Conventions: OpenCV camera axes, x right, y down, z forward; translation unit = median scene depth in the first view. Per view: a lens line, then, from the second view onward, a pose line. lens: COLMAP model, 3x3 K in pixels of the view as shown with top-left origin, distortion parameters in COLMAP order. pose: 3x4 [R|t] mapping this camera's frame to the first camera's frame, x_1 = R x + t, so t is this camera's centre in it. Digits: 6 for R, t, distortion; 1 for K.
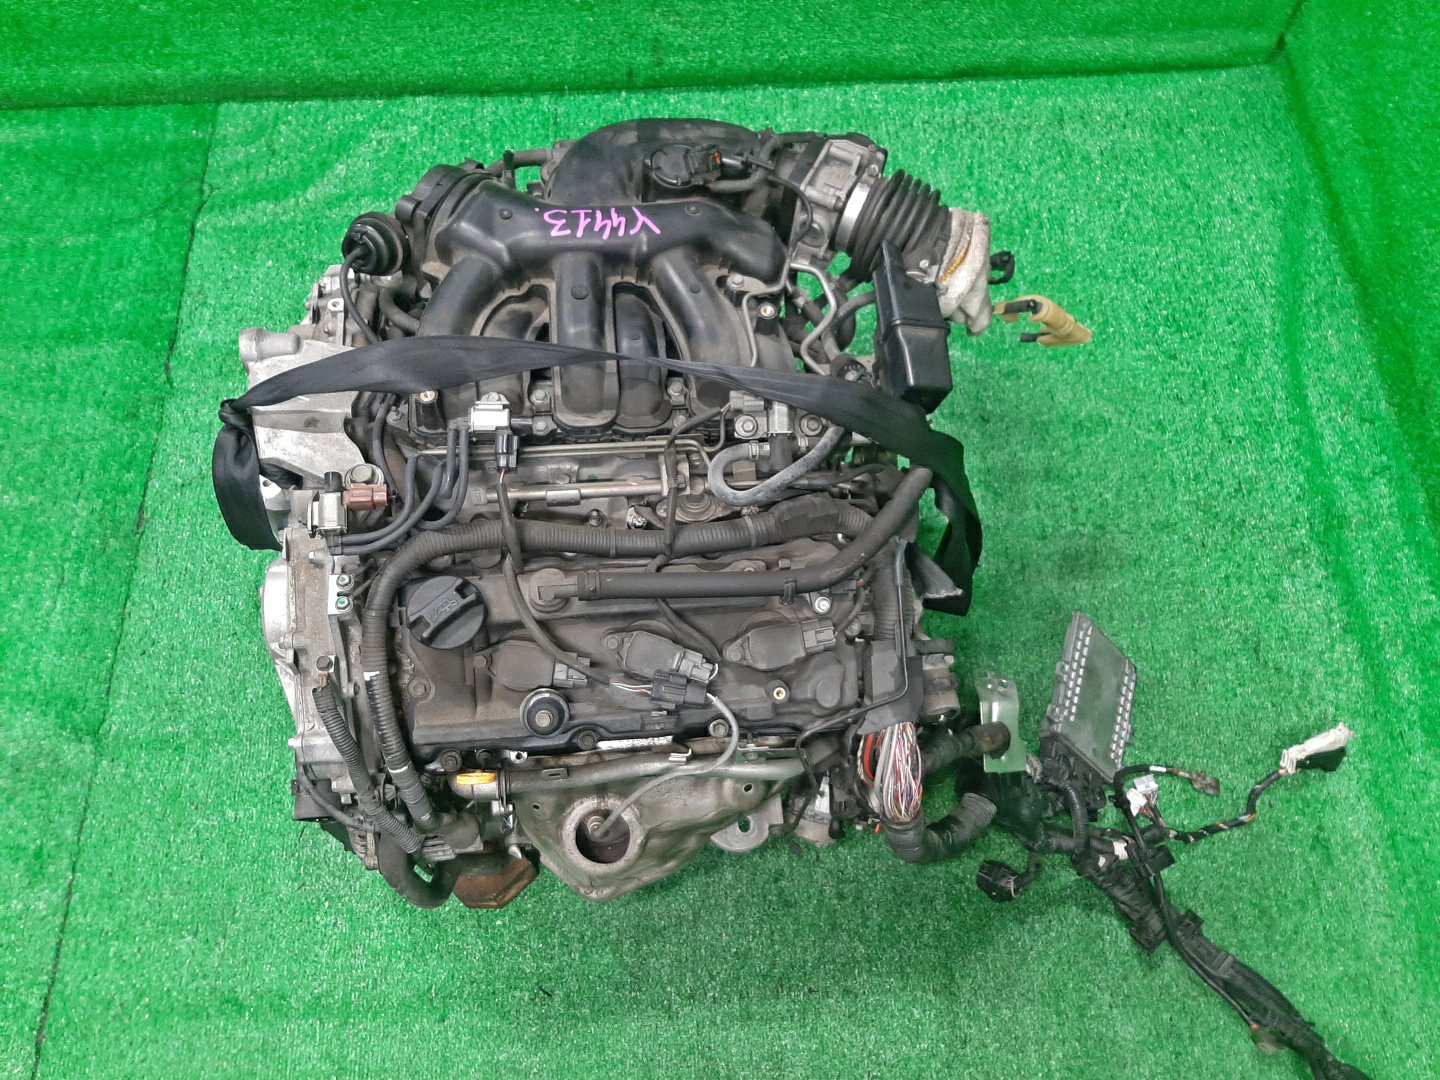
lens RADIAL K [[1092.1, 0, 715.7], [0, 1092.1, 539.6], [0, 0, 1]] dist [0.024422, -0.062785]
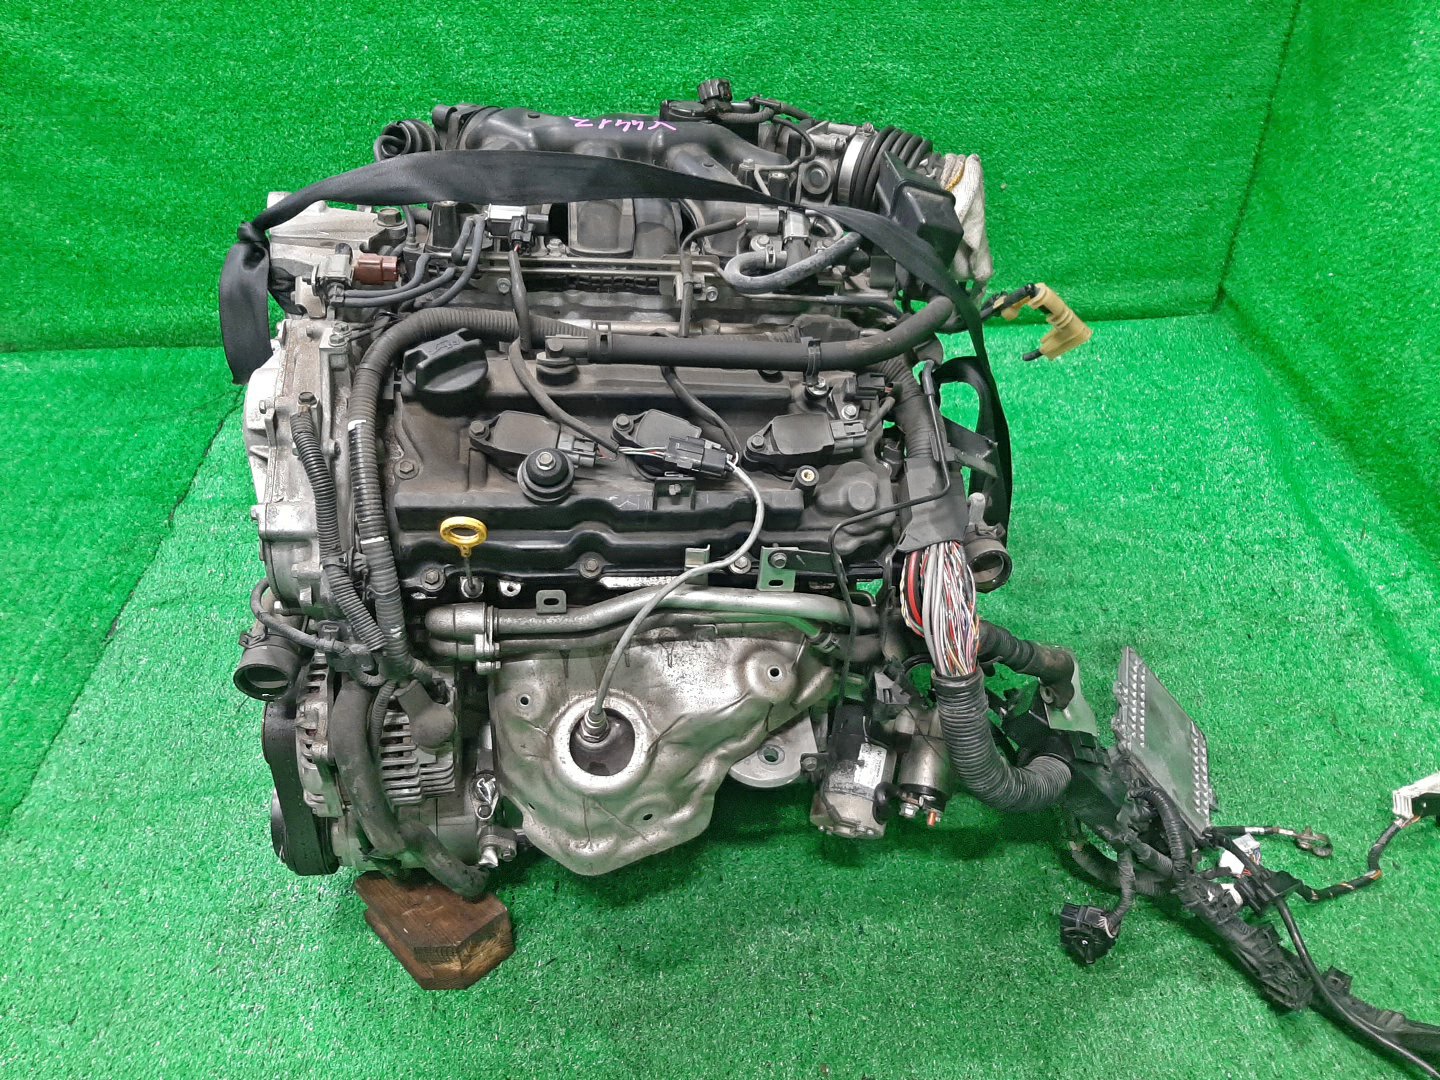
lens RADIAL K [[1089.9, 0, 720.0], [0, 1089.9, 540.0], [0, 0, 1]] dist [0.043929, -0.089910]
pose [[0.999900, -0.011492, 0.008249, -0.015306], [0.013949, 0.897939, -0.439900, 0.406209], [-0.002352, 0.439971, 0.898009, 0.152159]]
